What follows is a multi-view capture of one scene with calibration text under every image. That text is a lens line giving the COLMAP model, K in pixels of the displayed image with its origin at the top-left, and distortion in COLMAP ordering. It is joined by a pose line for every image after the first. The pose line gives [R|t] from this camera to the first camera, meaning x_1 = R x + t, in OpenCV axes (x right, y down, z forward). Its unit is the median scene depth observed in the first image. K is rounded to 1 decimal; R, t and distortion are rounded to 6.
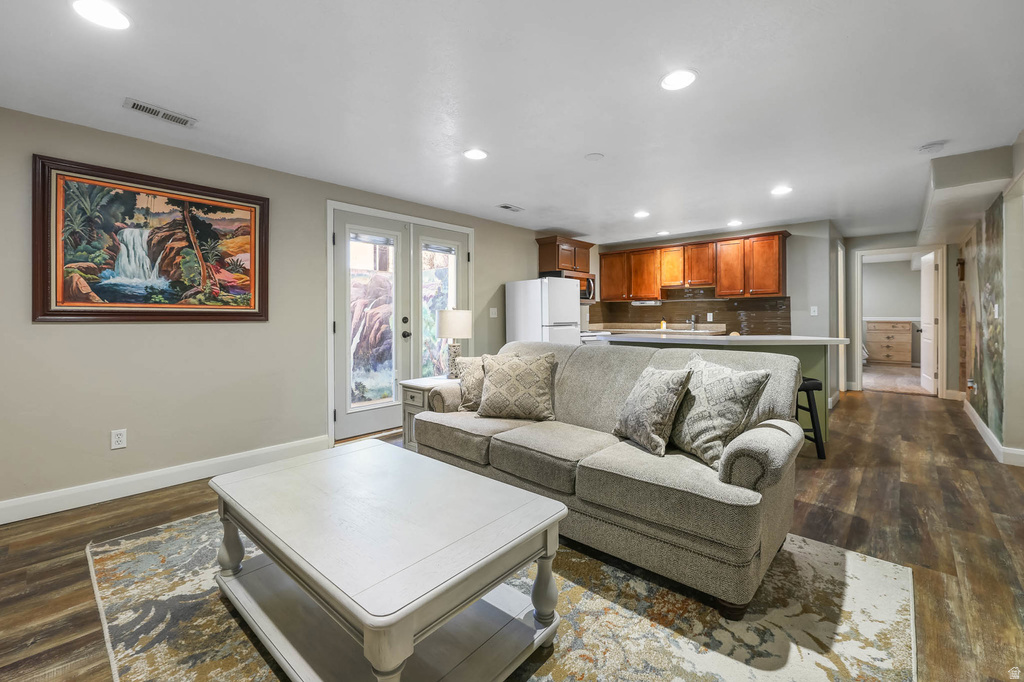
lens RADIAL K [[437.8, 0, 513.3], [0, 437.8, 313.4], [0, 0, 1]] dist [-0.000791, -0.000267]
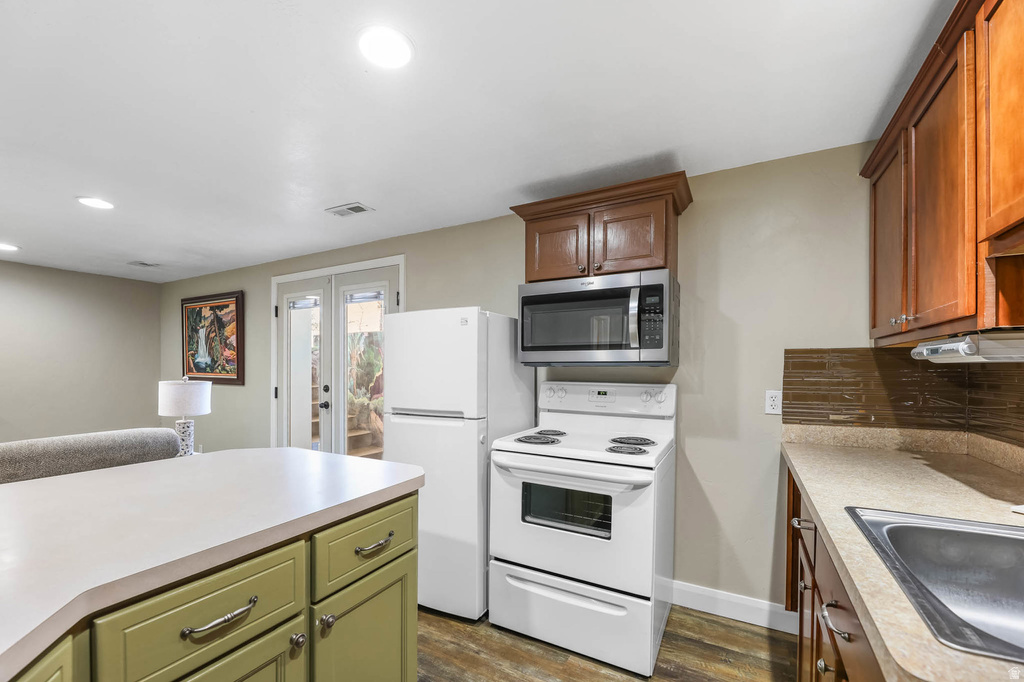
lens RADIAL K [[415.1, 0, 510.5], [0, 415.1, 371.4], [0, 0, 1]] dist [-0.000697, -0.000029]
pose [[0.238338, 0.006176, -0.971163, 0.472732], [0.002764, 0.999971, 0.007037, -0.017473], [0.971178, -0.004361, 0.238314, 0.852604]]
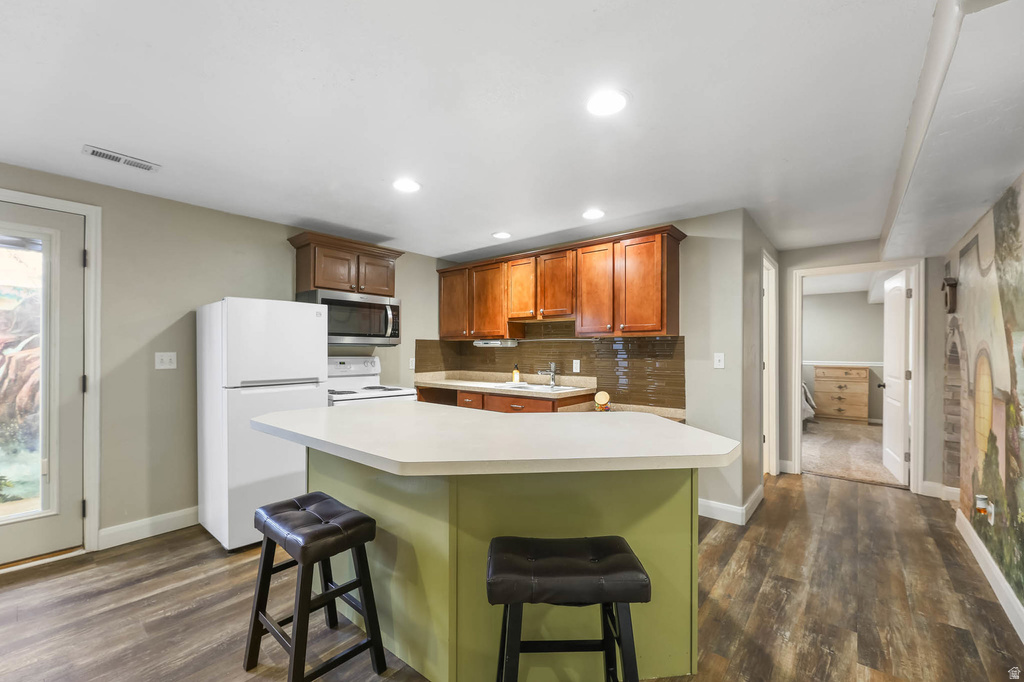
lens RADIAL K [[424.7, 0, 511.0], [0, 424.7, 346.5], [0, 0, 1]] dist [-0.000851, -0.000007]
pose [[0.998974, 0.007293, 0.044686, 0.334902], [-0.007232, 0.999973, -0.001539, -0.019517], [-0.044696, 0.001214, 0.999000, 0.382081]]
